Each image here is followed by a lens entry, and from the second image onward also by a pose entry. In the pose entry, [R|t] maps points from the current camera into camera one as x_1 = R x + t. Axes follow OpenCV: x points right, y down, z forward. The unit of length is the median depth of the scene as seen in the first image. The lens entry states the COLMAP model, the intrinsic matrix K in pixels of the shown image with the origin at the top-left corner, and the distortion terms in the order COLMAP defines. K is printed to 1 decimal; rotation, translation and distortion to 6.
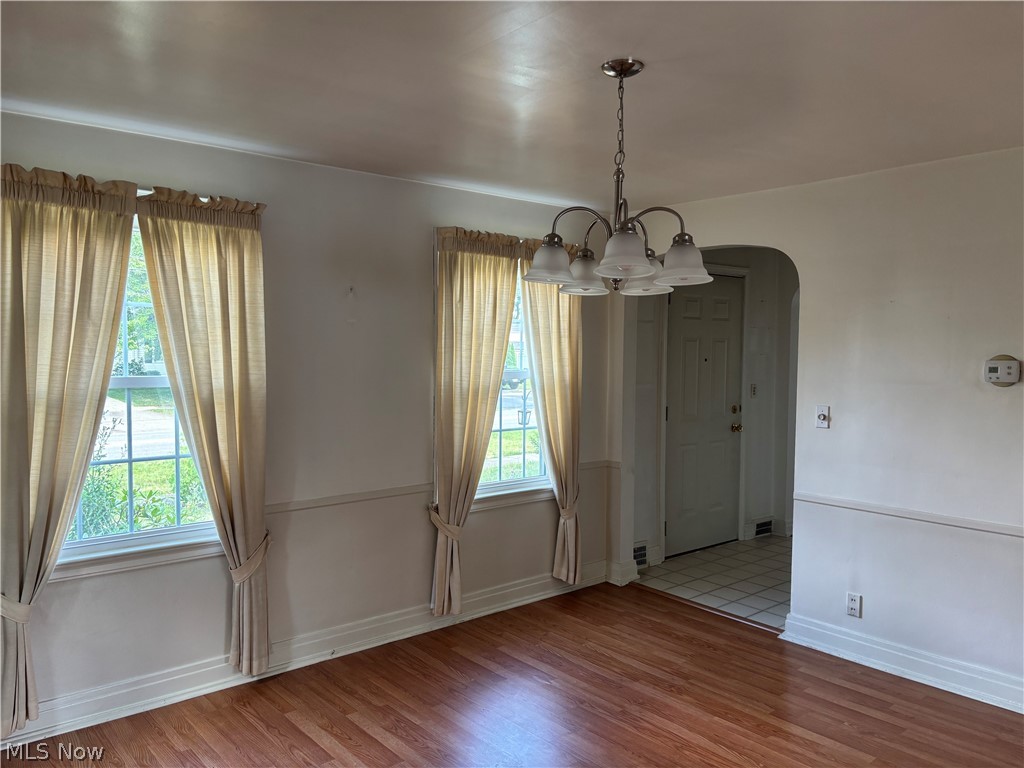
lens RADIAL K [[774.8, 0, 509.0], [0, 774.8, 393.1], [0, 0, 1]] dist [0.063280, -0.066838]
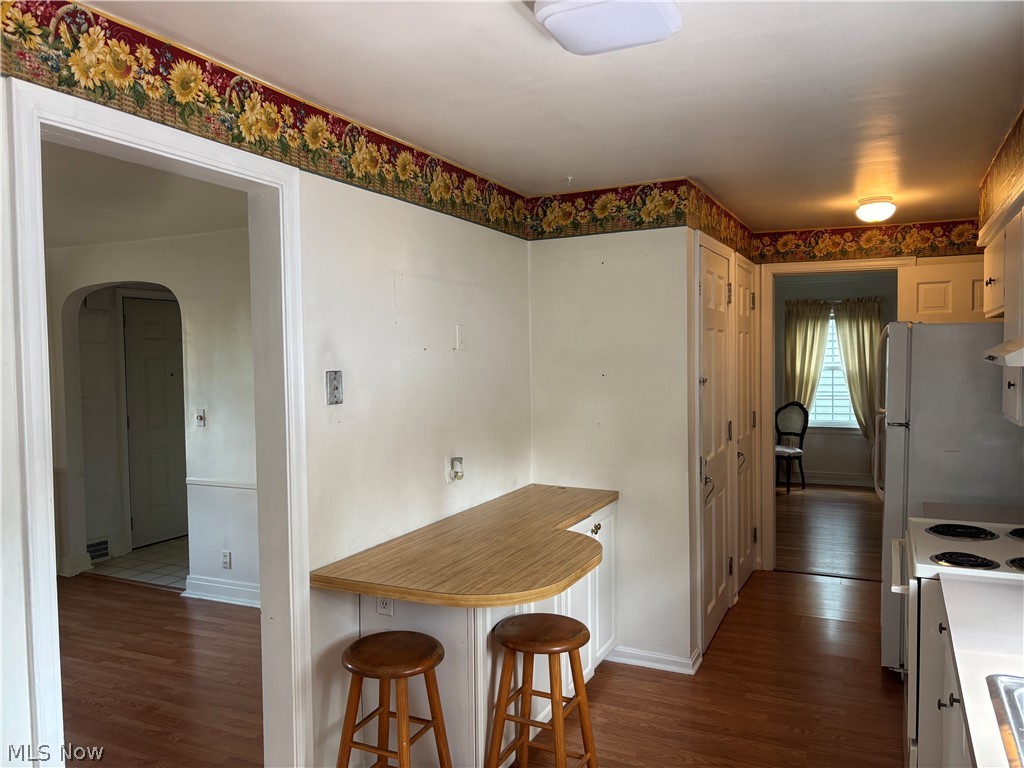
lens RADIAL K [[774.8, 0, 509.0], [0, 774.8, 393.1], [0, 0, 1]] dist [0.063280, -0.066838]
pose [[0.915287, -0.037023, 0.401098, 0.335695], [0.043708, 0.999016, -0.007526, 0.021048], [-0.400425, 0.024420, 0.916004, -0.368624]]
